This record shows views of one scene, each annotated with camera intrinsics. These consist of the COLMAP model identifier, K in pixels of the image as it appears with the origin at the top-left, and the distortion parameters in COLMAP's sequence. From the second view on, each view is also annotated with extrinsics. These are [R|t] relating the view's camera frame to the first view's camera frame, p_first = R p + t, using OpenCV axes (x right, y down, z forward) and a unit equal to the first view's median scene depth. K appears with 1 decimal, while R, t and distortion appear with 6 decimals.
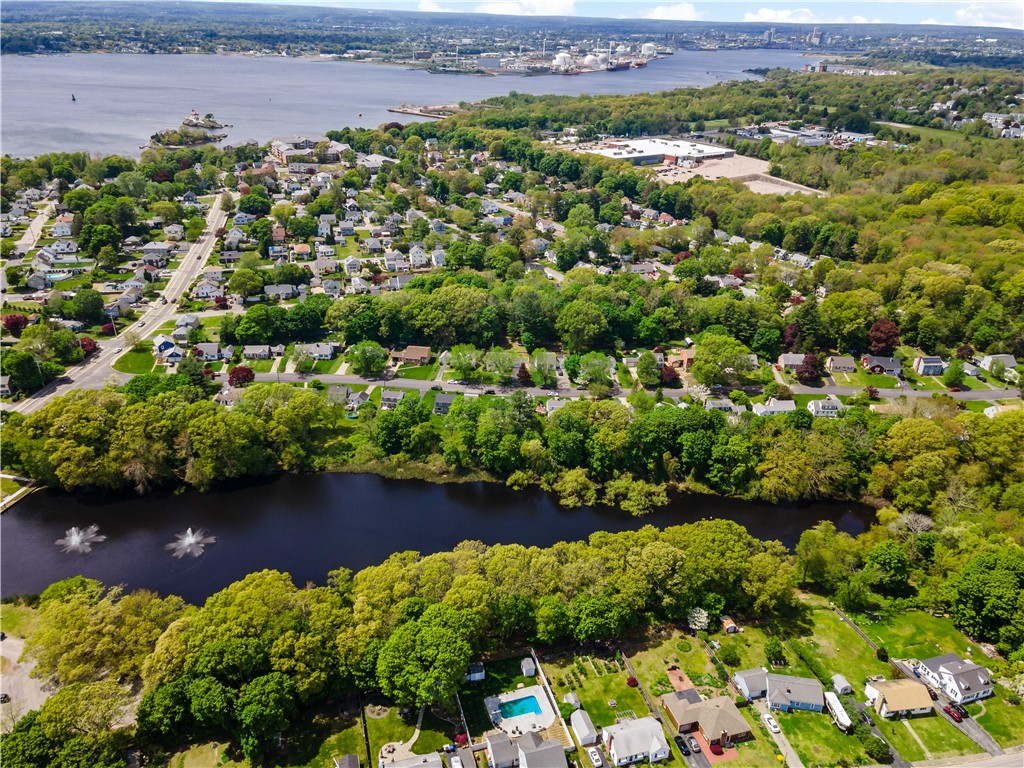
lens RADIAL K [[722.7, 0, 507.8], [0, 722.7, 385.2], [0, 0, 1]] dist [0.035603, 0.010203]
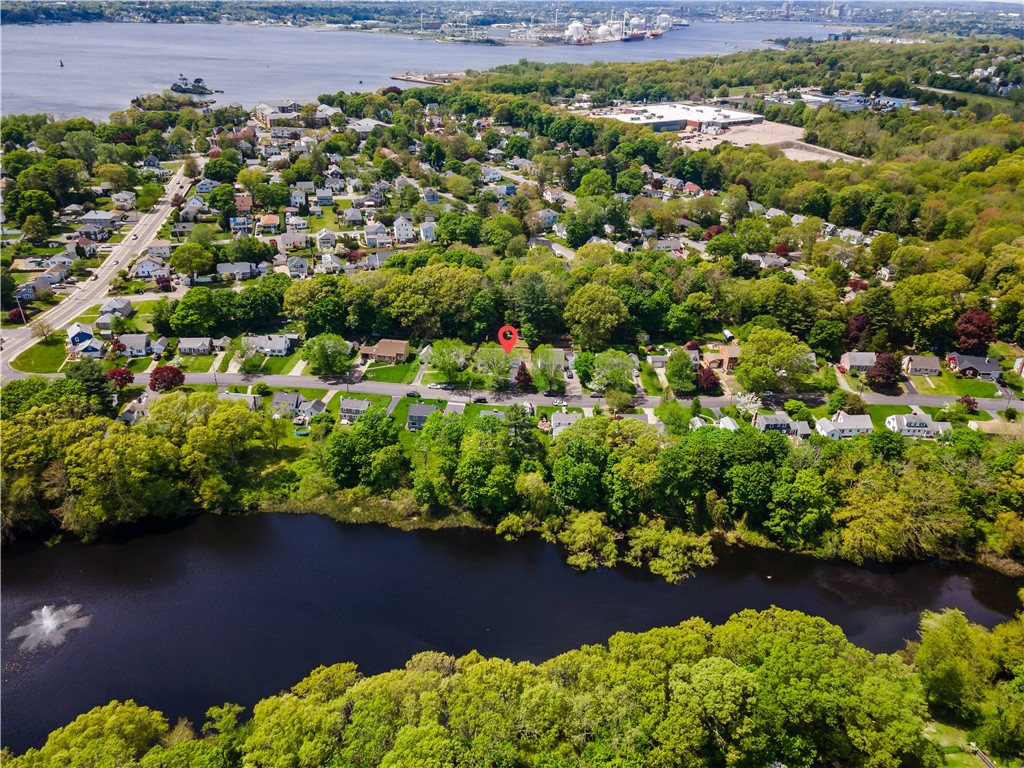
lens RADIAL K [[722.7, 0, 516.0], [0, 722.7, 382.4], [0, 0, 1]] dist [0.035603, 0.010203]
pose [[0.999984, 0.004967, -0.002851, 0.012468], [-0.004893, 0.999663, 0.025502, -0.023115], [0.002976, -0.025488, 0.999671, 0.159389]]
